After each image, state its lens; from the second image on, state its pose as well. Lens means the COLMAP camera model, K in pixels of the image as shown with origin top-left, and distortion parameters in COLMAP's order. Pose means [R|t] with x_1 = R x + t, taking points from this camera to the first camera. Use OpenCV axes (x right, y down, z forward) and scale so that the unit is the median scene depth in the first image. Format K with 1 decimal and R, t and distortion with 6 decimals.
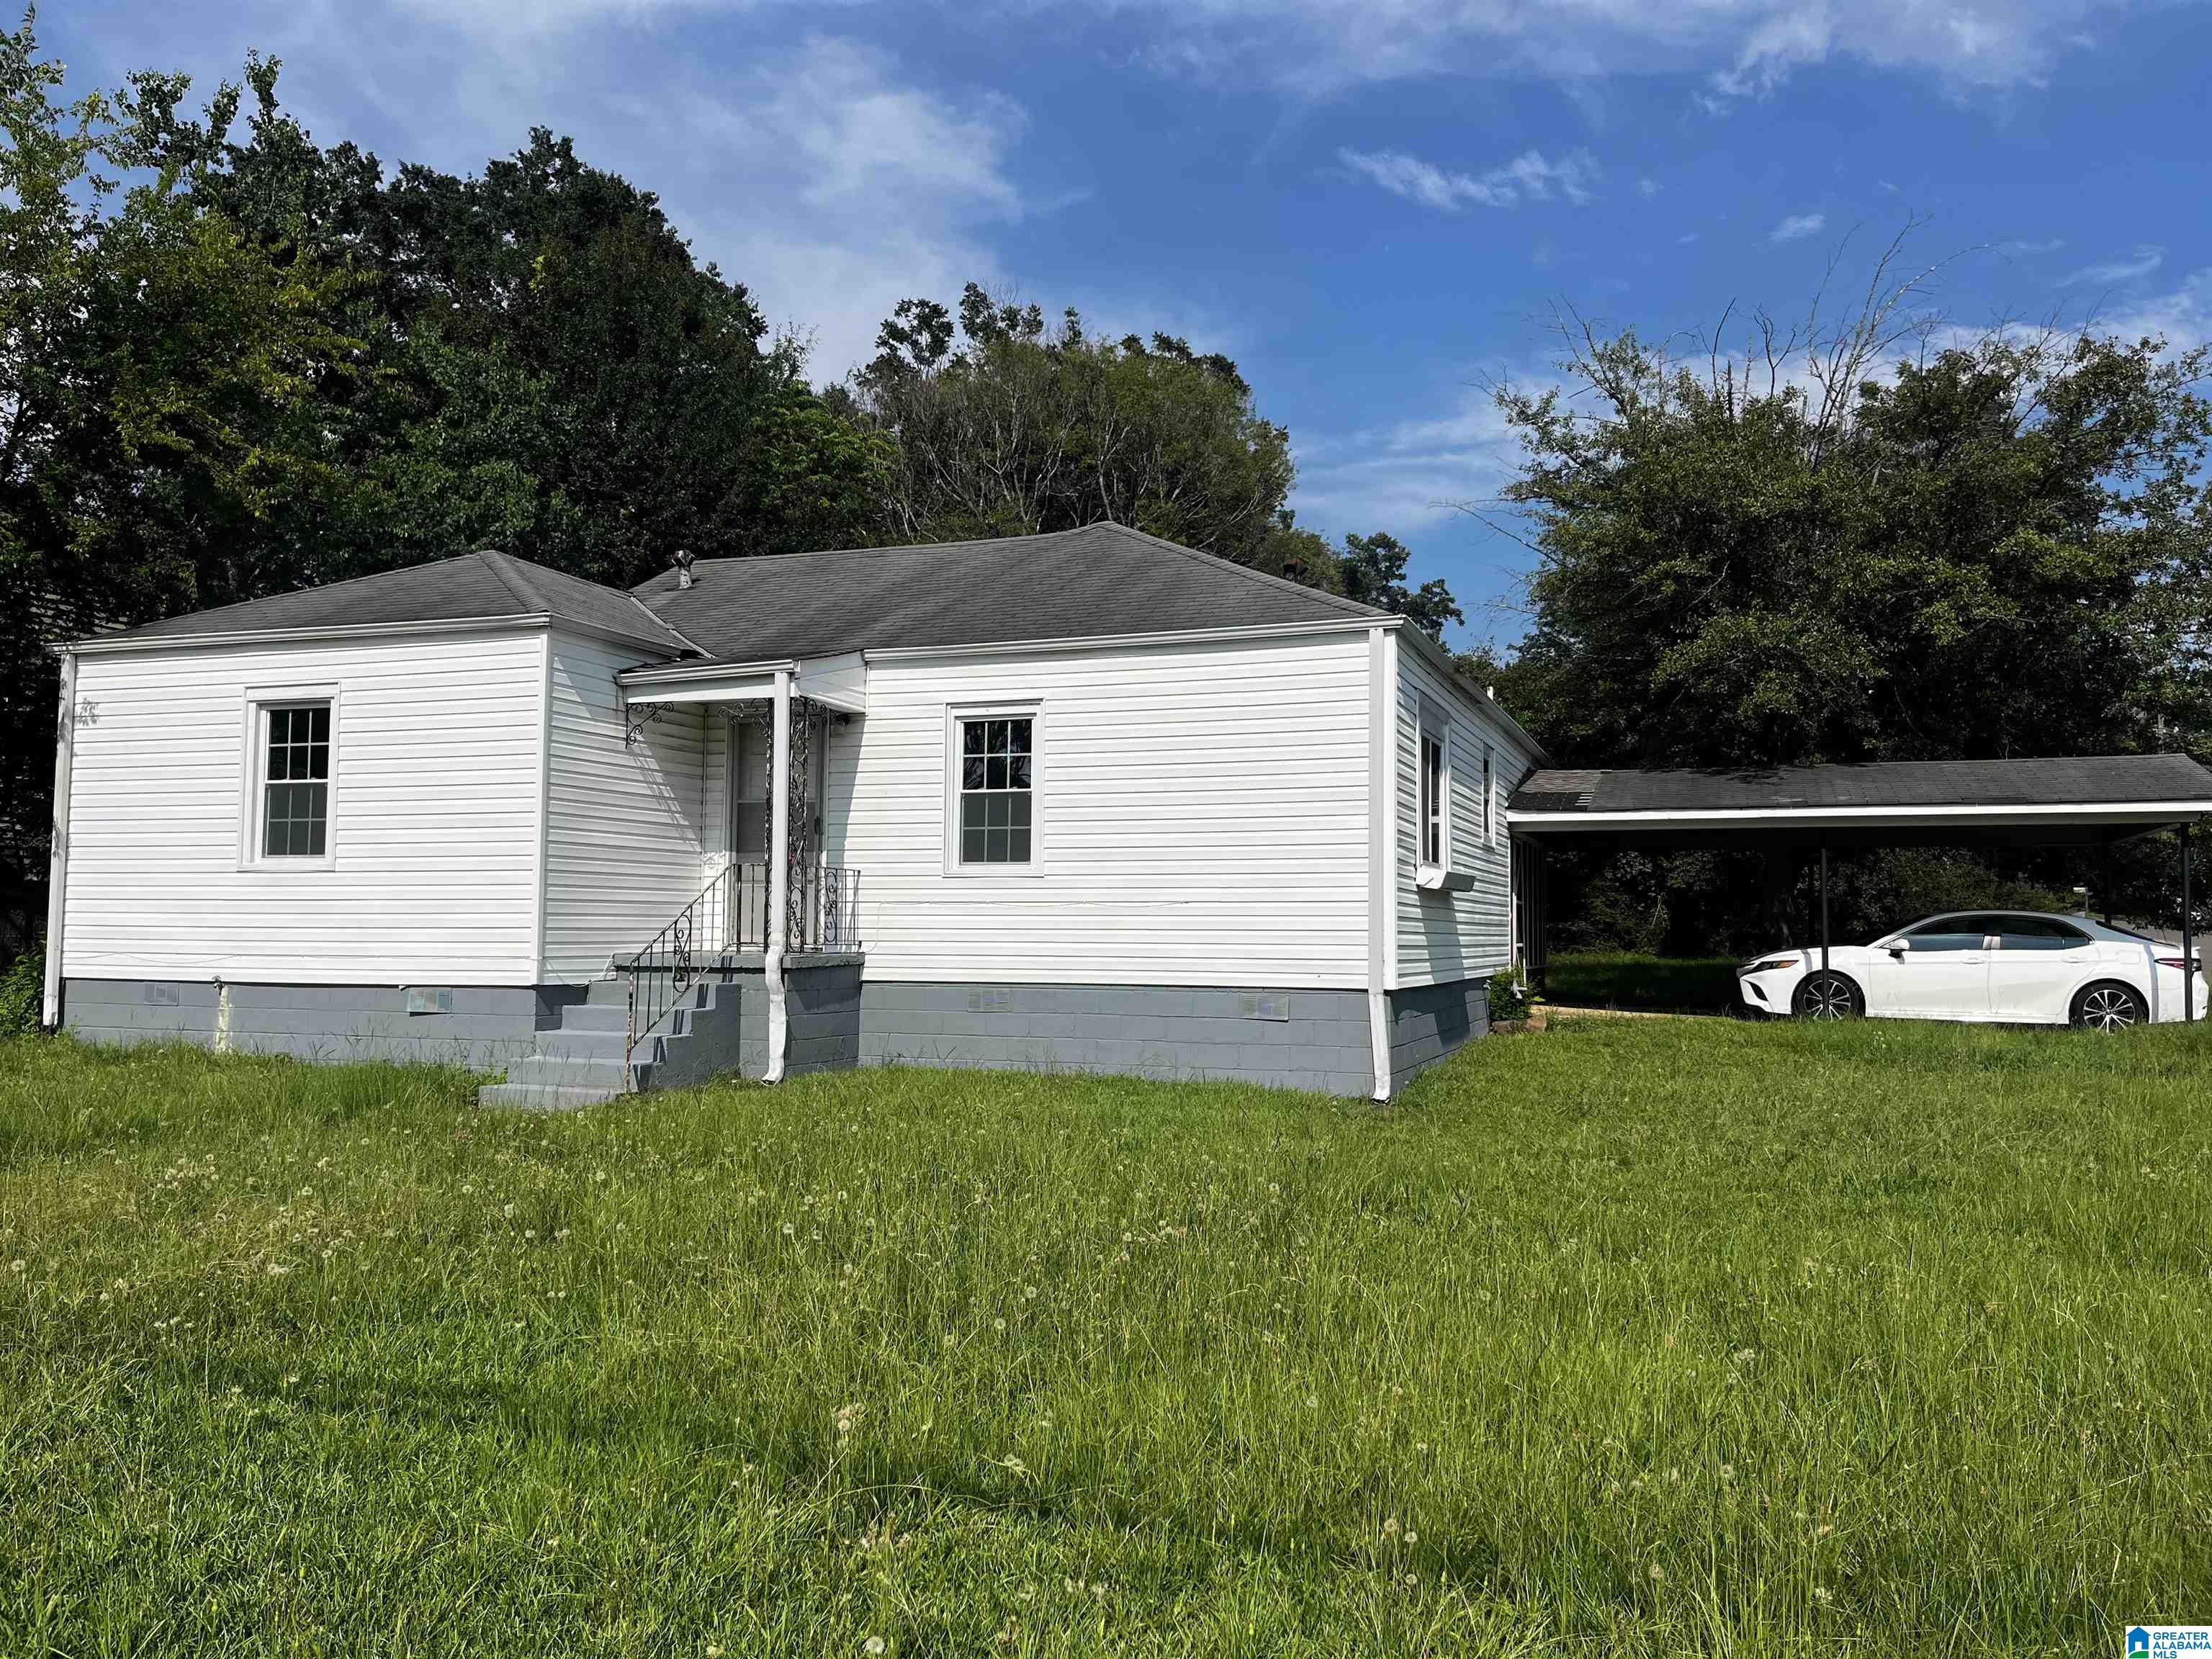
lens RADIAL K [[1691.2, 0, 1119.0], [0, 1691.2, 836.6], [0, 0, 1]] dist [0.068888, -0.093674]
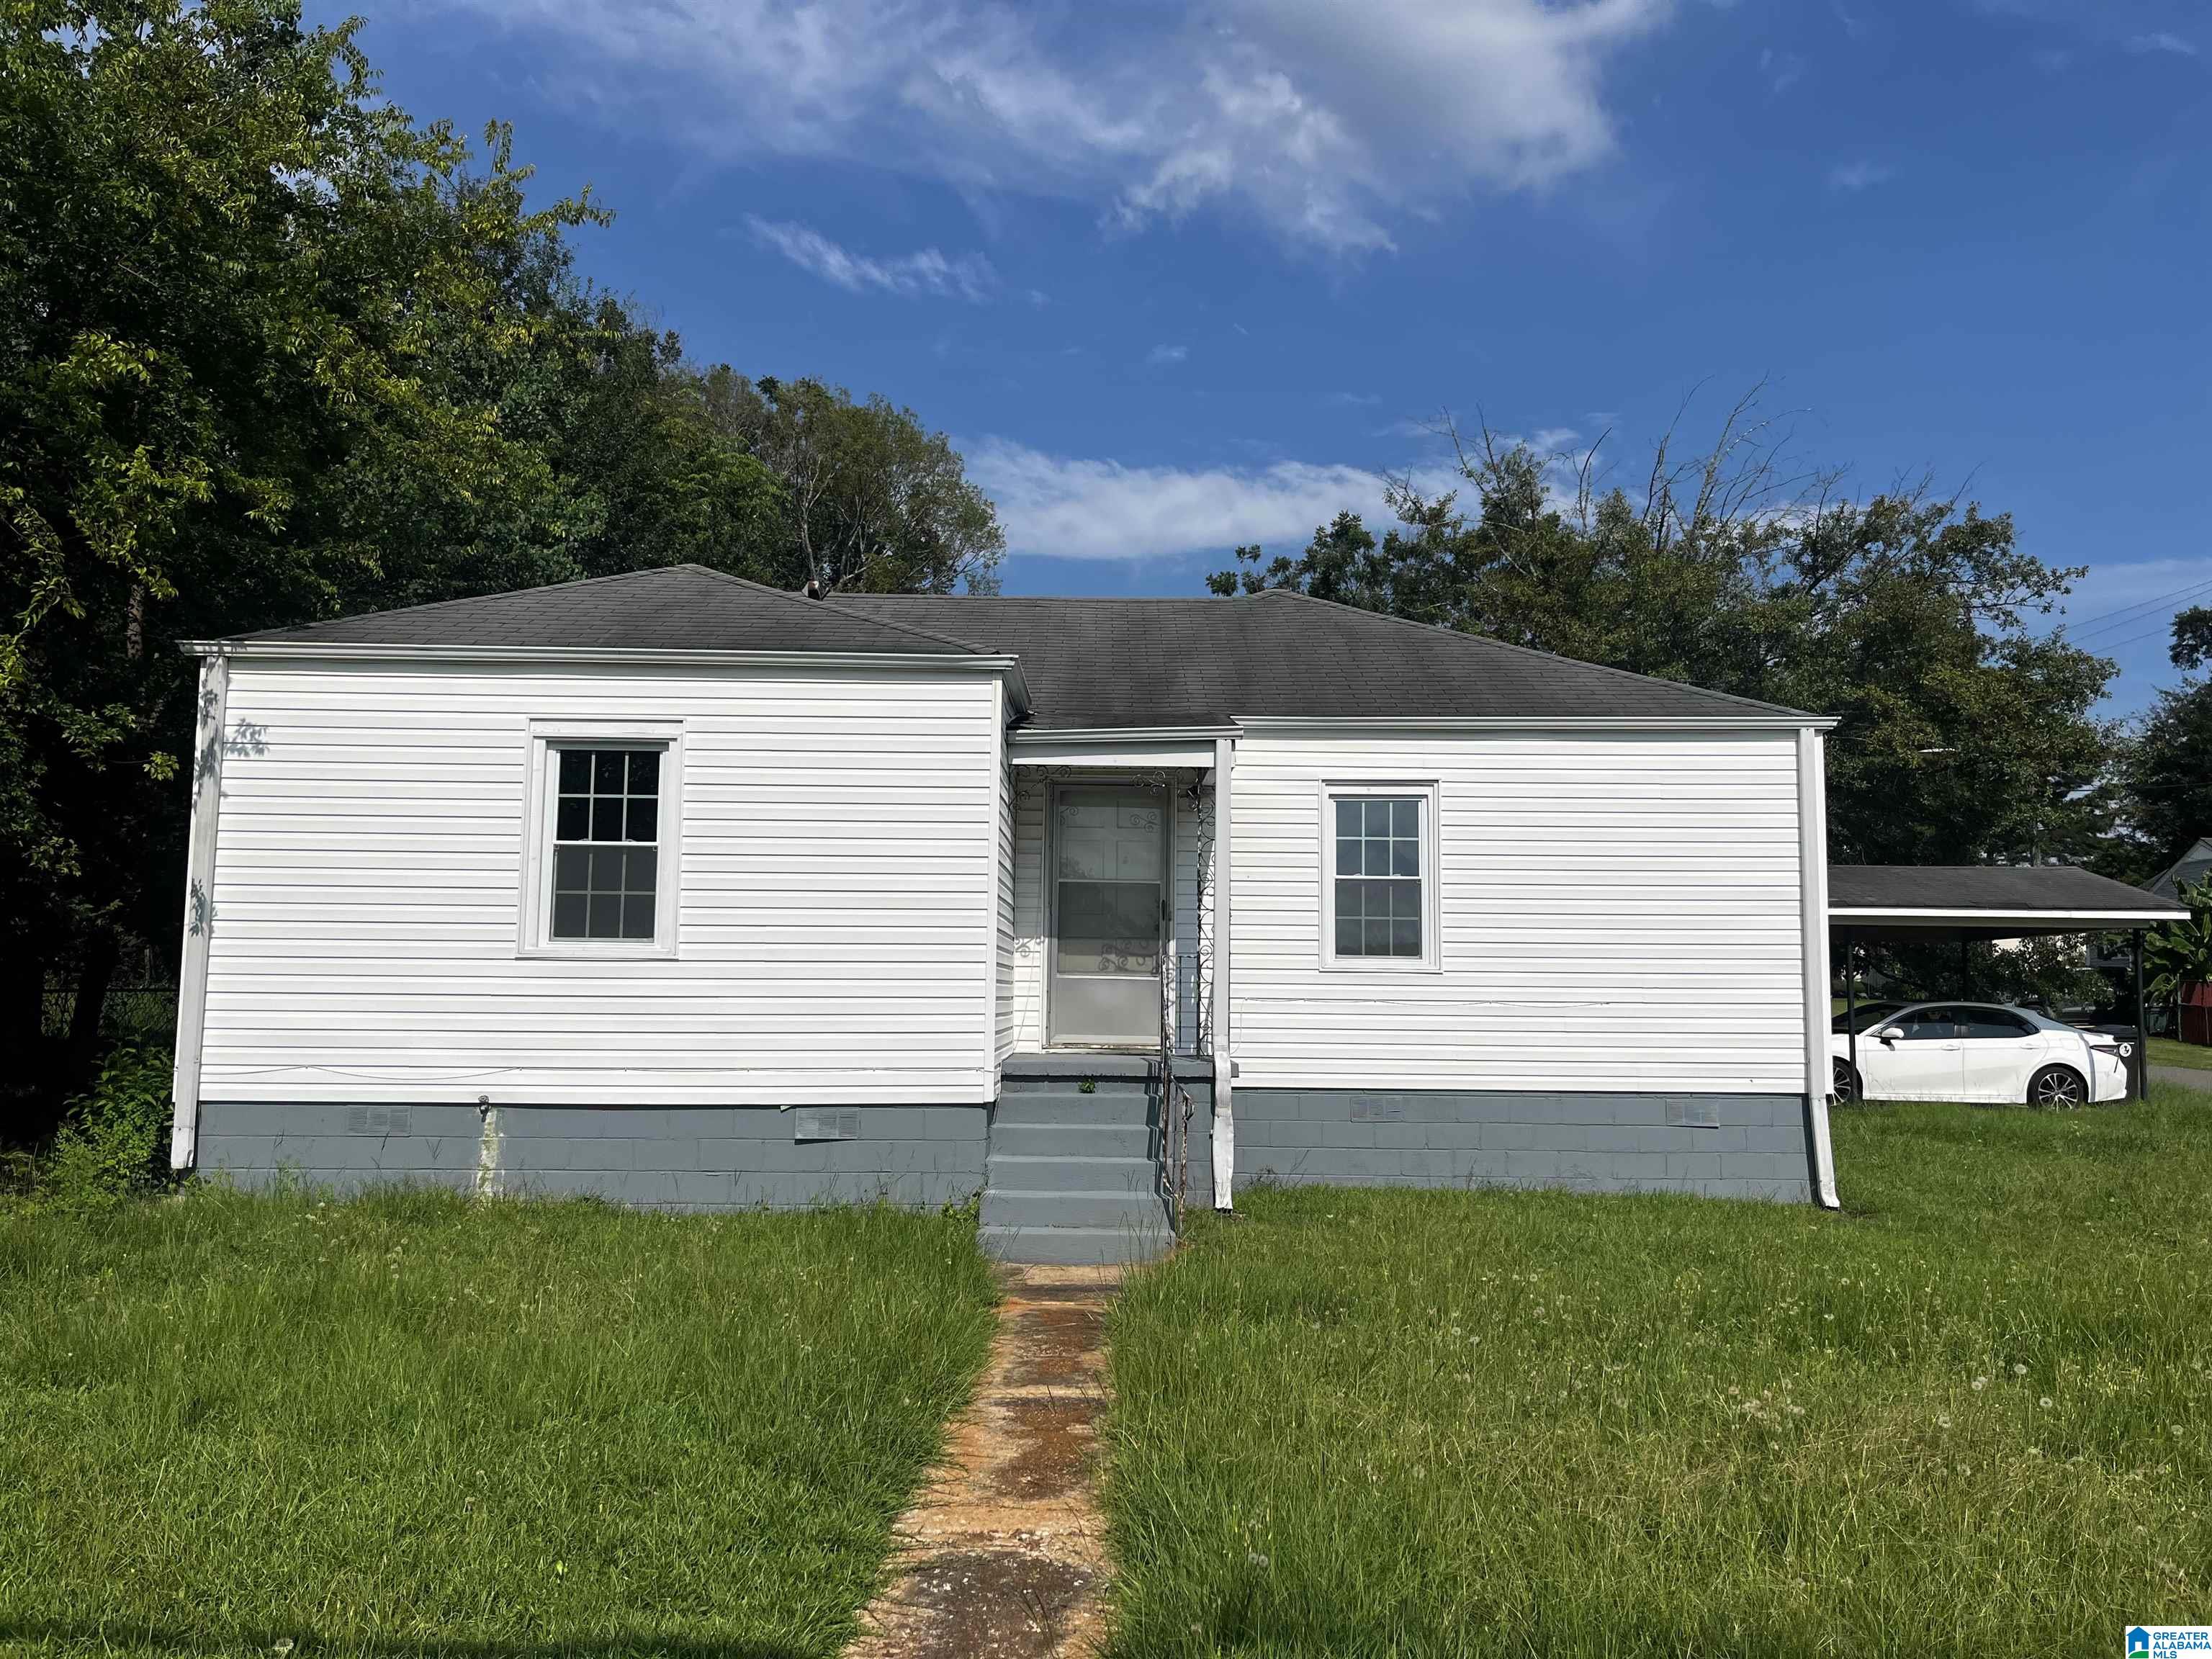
lens RADIAL K [[1691.2, 0, 1119.0], [0, 1691.2, 836.6], [0, 0, 1]] dist [0.068888, -0.093674]
pose [[0.937022, 0.035133, 0.347498, -0.524755], [-0.021585, 0.998851, -0.042782, -0.007065], [-0.348602, 0.032587, 0.936704, 0.188736]]
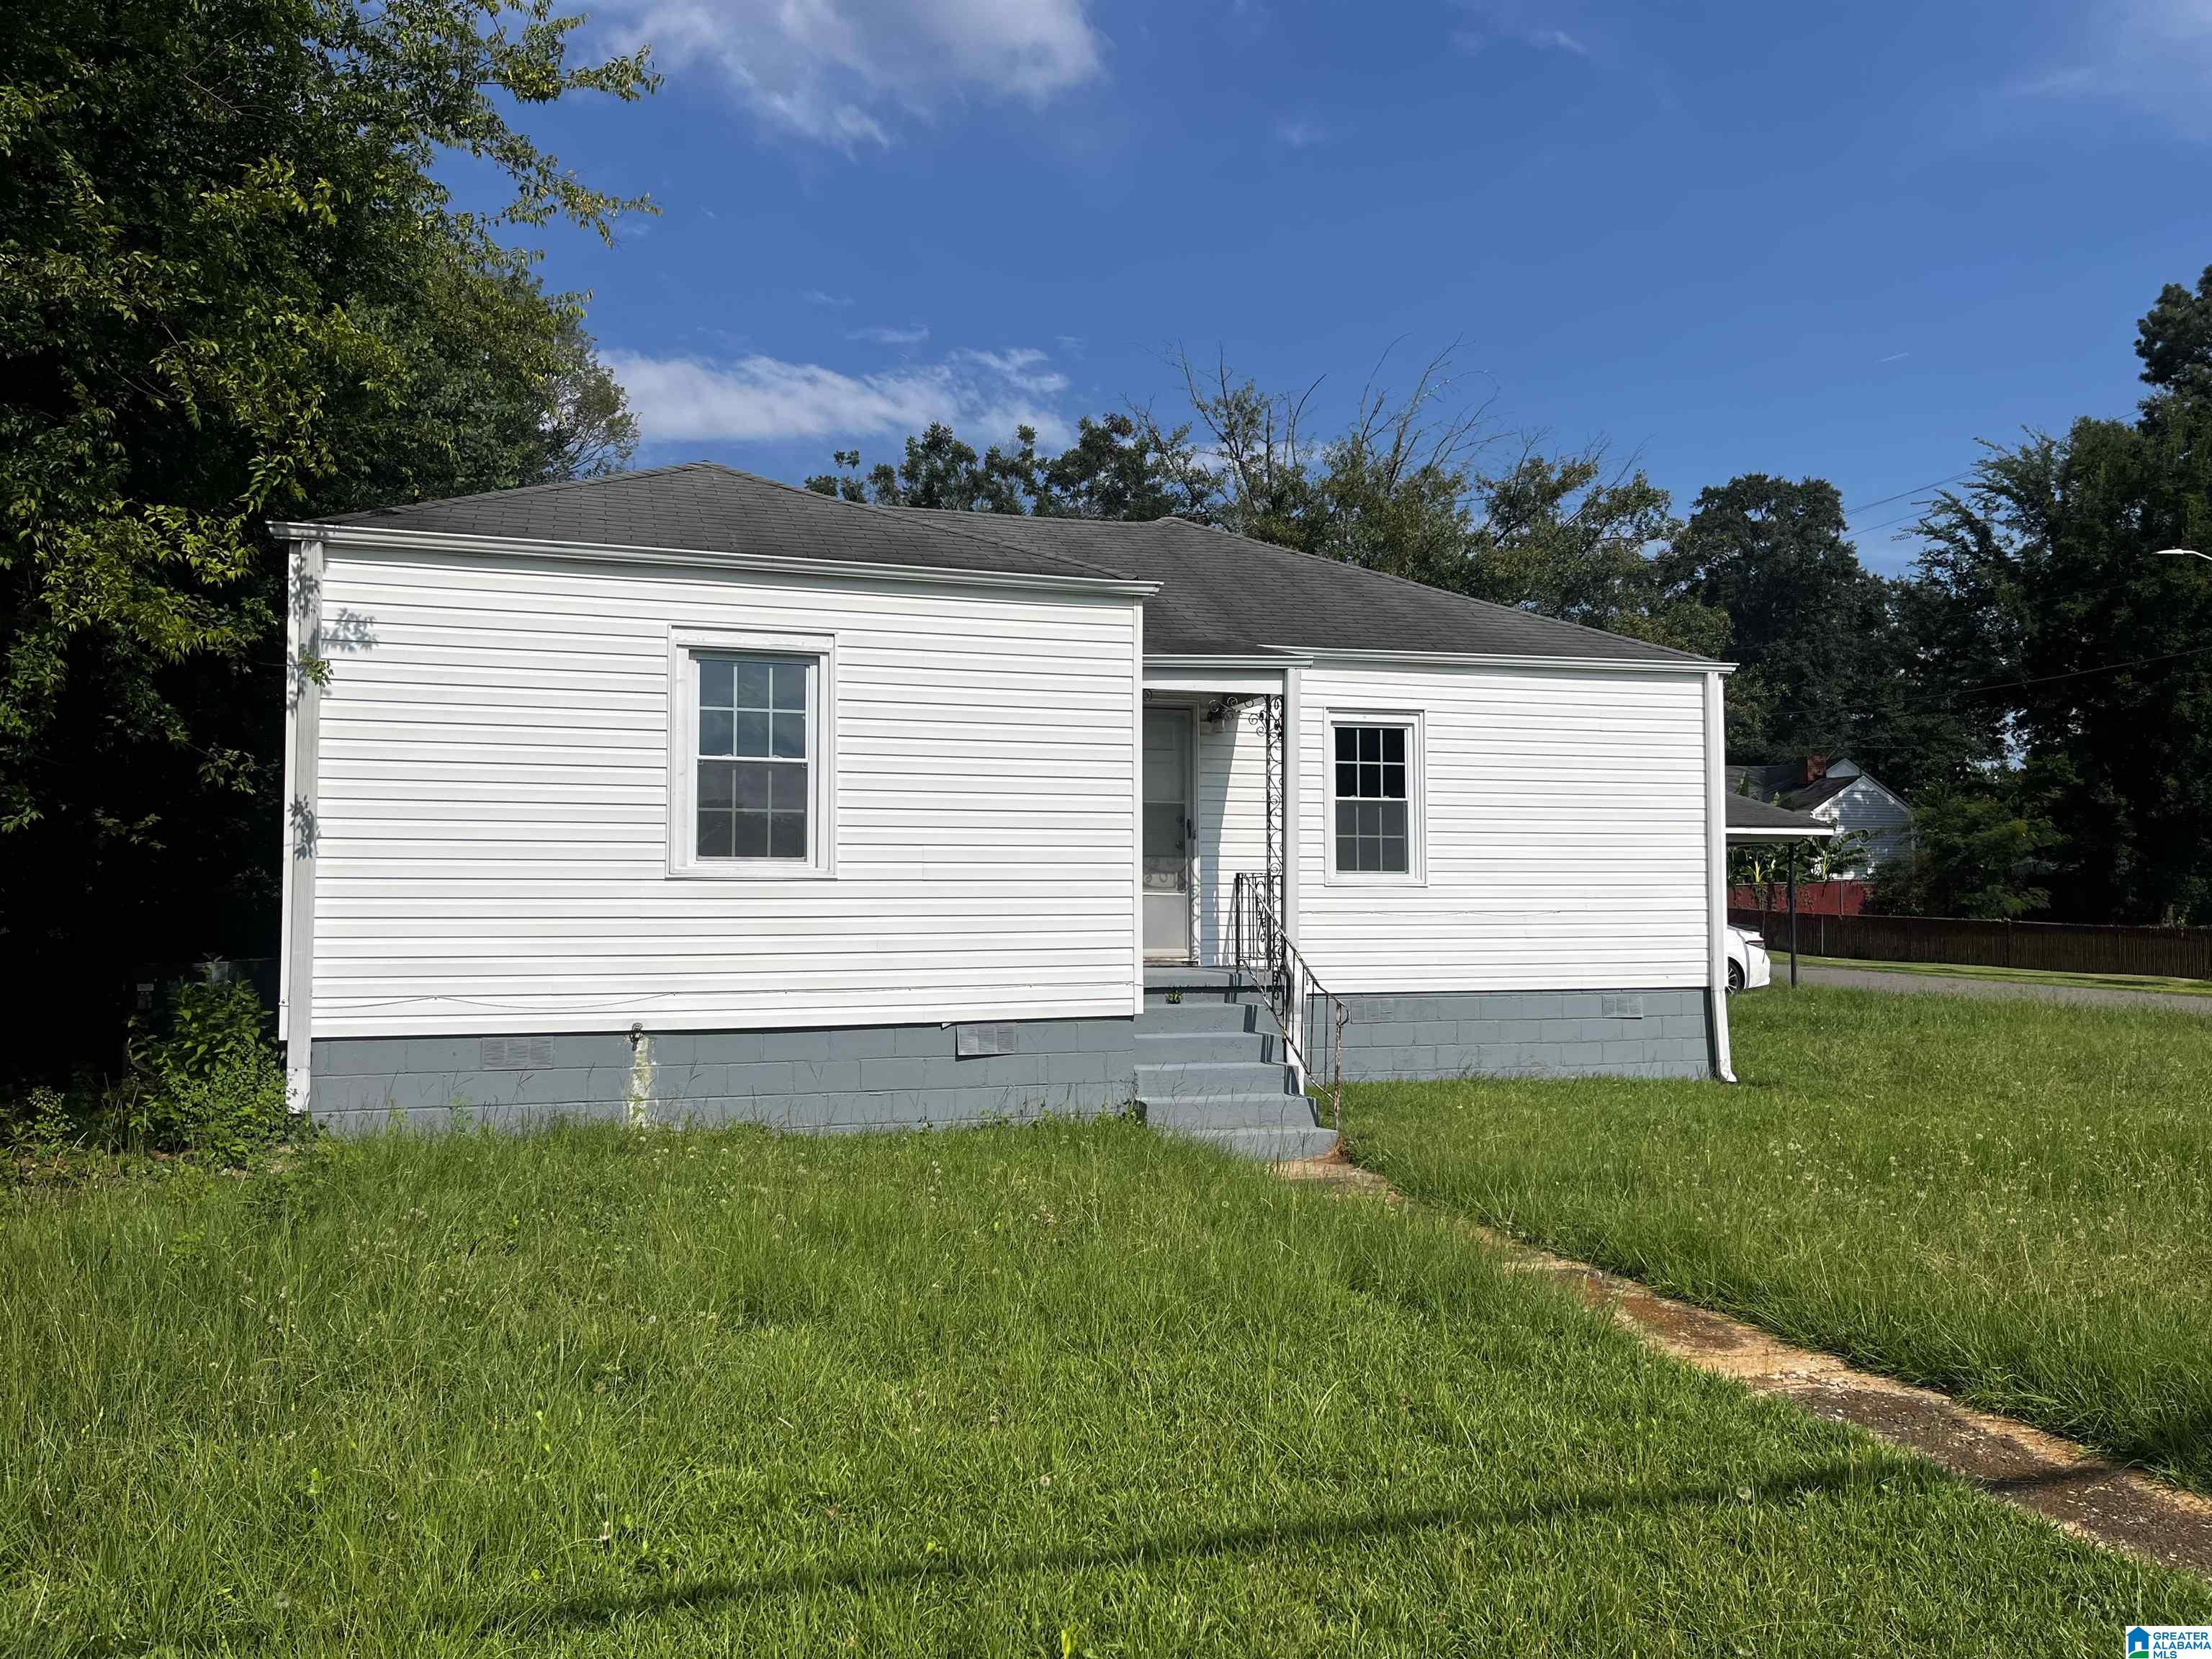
lens RADIAL K [[1691.2, 0, 1119.0], [0, 1691.2, 836.6], [0, 0, 1]] dist [0.068888, -0.093674]
pose [[0.787405, 0.017915, 0.616176, -0.802593], [-0.025354, 0.999673, 0.003334, -0.004717], [-0.615914, -0.018247, 0.787602, 0.308969]]
